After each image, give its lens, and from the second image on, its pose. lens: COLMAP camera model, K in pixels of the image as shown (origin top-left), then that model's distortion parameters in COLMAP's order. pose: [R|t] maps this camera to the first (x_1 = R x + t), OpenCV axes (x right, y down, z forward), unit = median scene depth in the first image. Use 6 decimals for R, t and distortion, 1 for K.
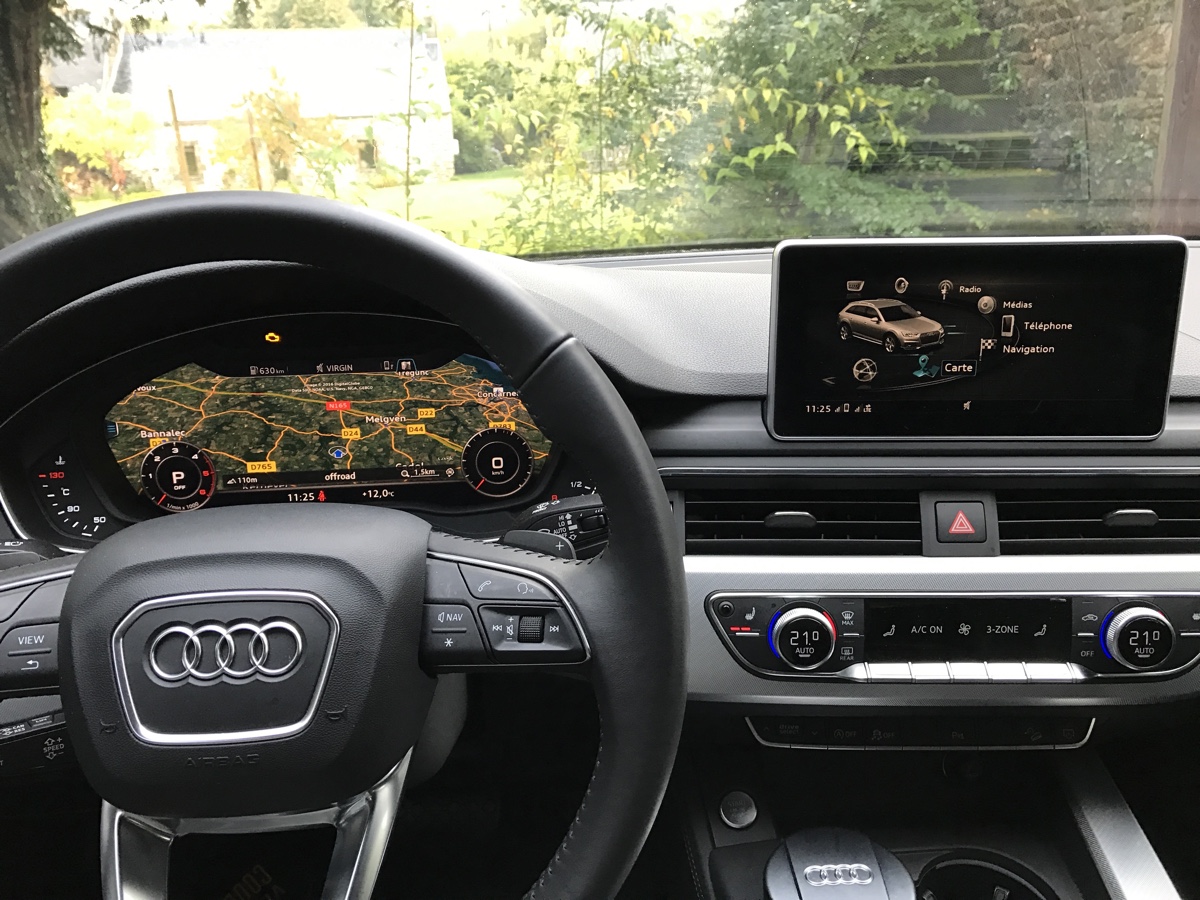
lens RADIAL K [[988.5, 0, 594.0], [0, 988.5, 449.1], [0, 0, 1]] dist [0.050805, -0.047752]
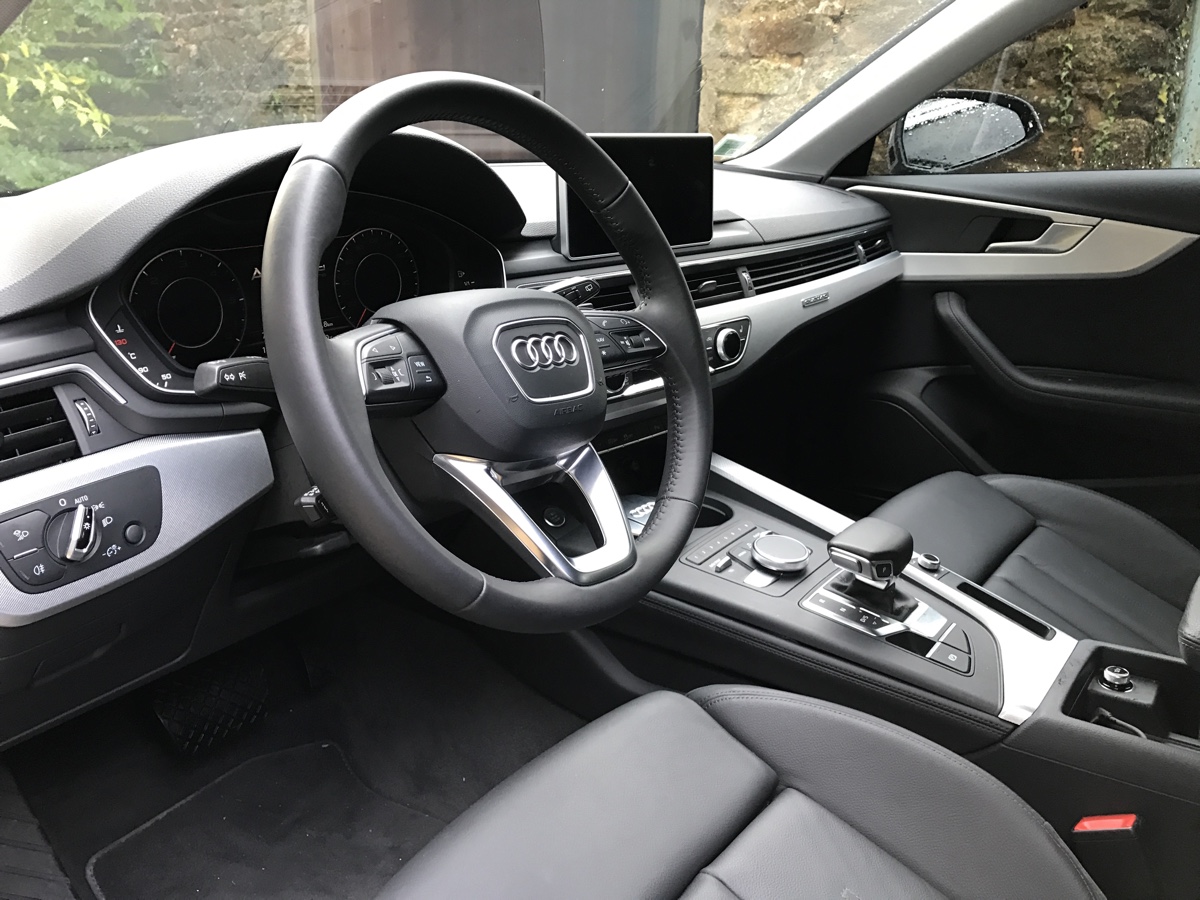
lens RADIAL K [[988.5, 0, 595.0], [0, 988.5, 453.3], [0, 0, 1]] dist [0.050805, -0.047752]
pose [[0.671301, -0.217037, 0.708696, -0.175431], [0.210729, 0.972595, 0.098246, 0.025367], [-0.710597, 0.083390, 0.698640, -0.022472]]
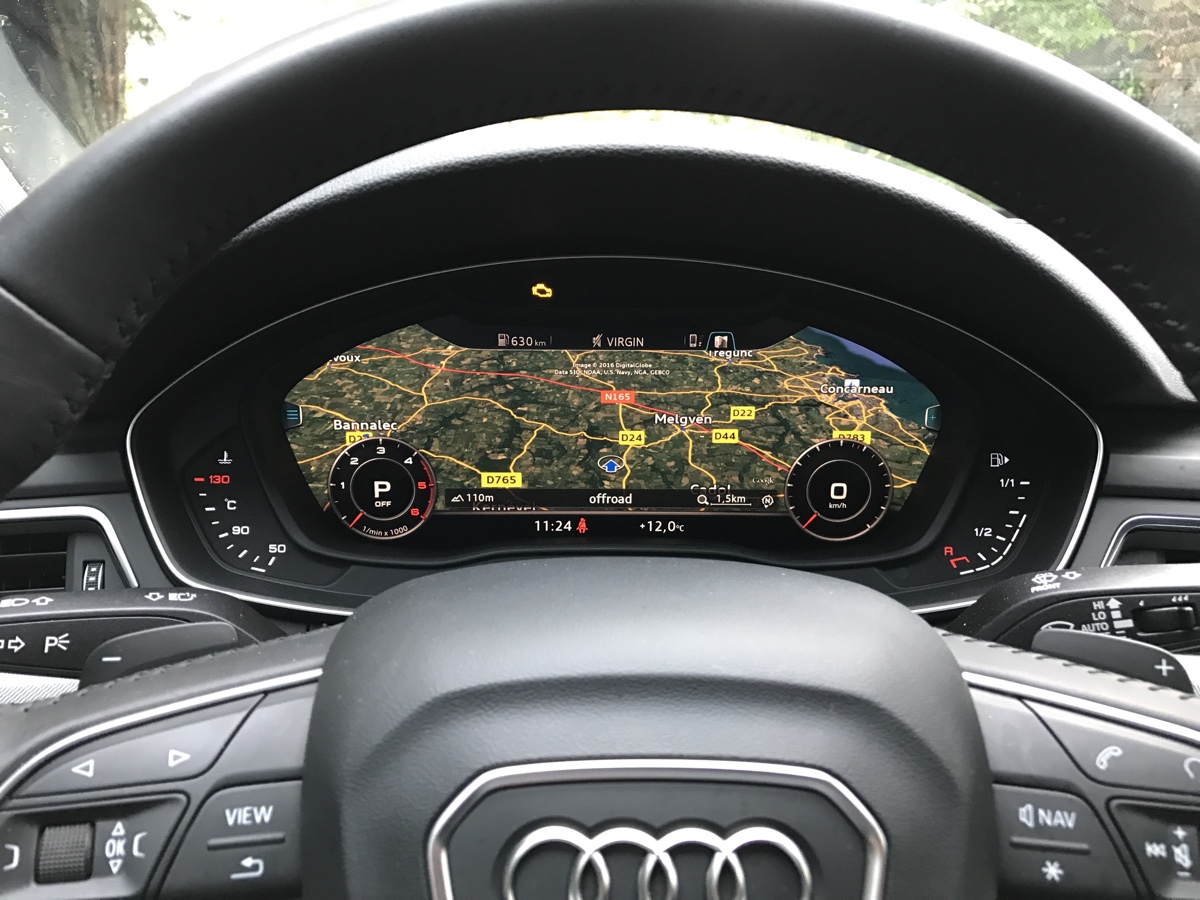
lens RADIAL K [[988.5, 0, 604.3], [0, 988.5, 458.2], [0, 0, 1]] dist [0.050805, -0.047752]
pose [[0.997971, 0.047832, -0.042031, -0.043151], [-0.047733, 0.998854, 0.003368, -0.000561], [0.042144, -0.001355, 0.999111, 0.057921]]
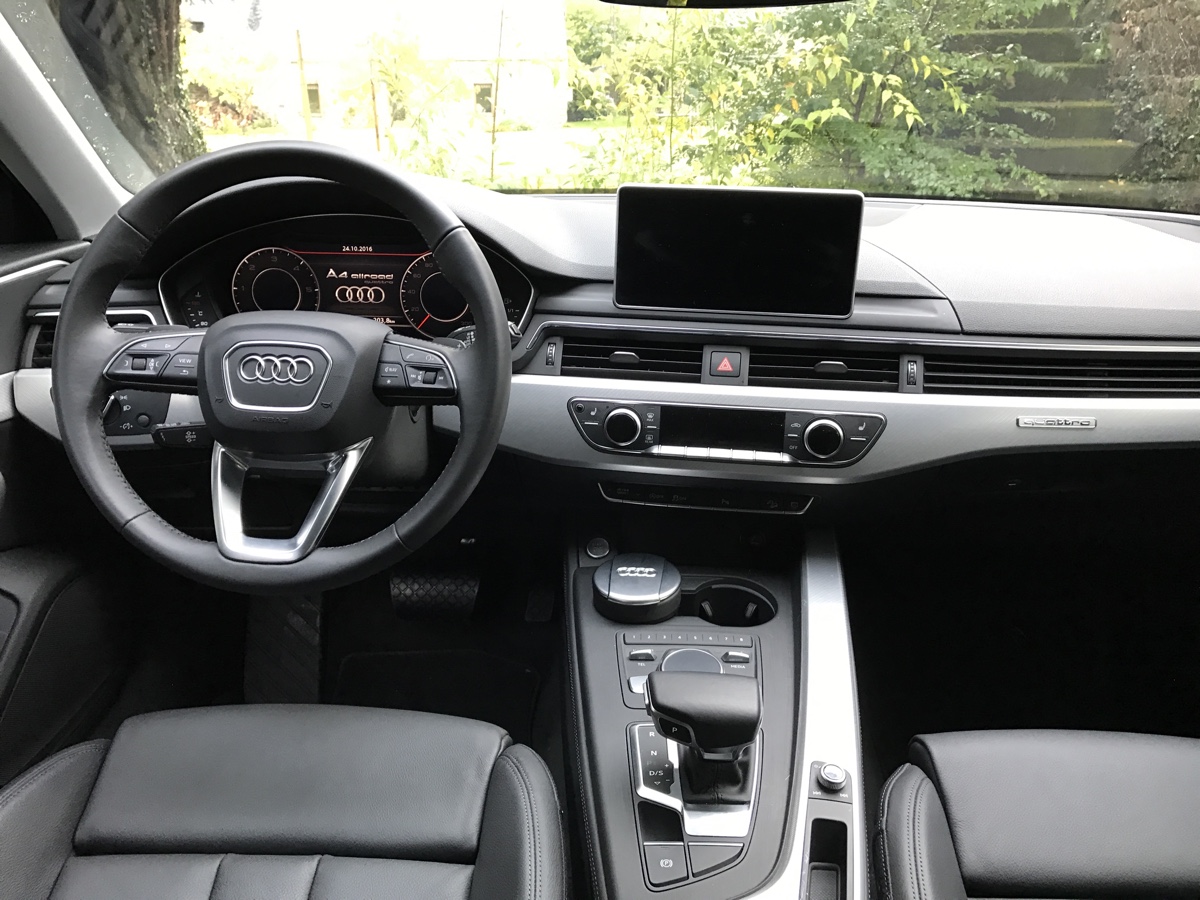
lens RADIAL K [[988.5, 0, 601.8], [0, 988.5, 440.6], [0, 0, 1]] dist [0.050805, -0.047752]
pose [[0.993873, 0.067323, -0.087655, 0.054983], [-0.063962, 0.997126, 0.040608, 0.025228], [0.090137, -0.034752, 0.995323, -0.111178]]
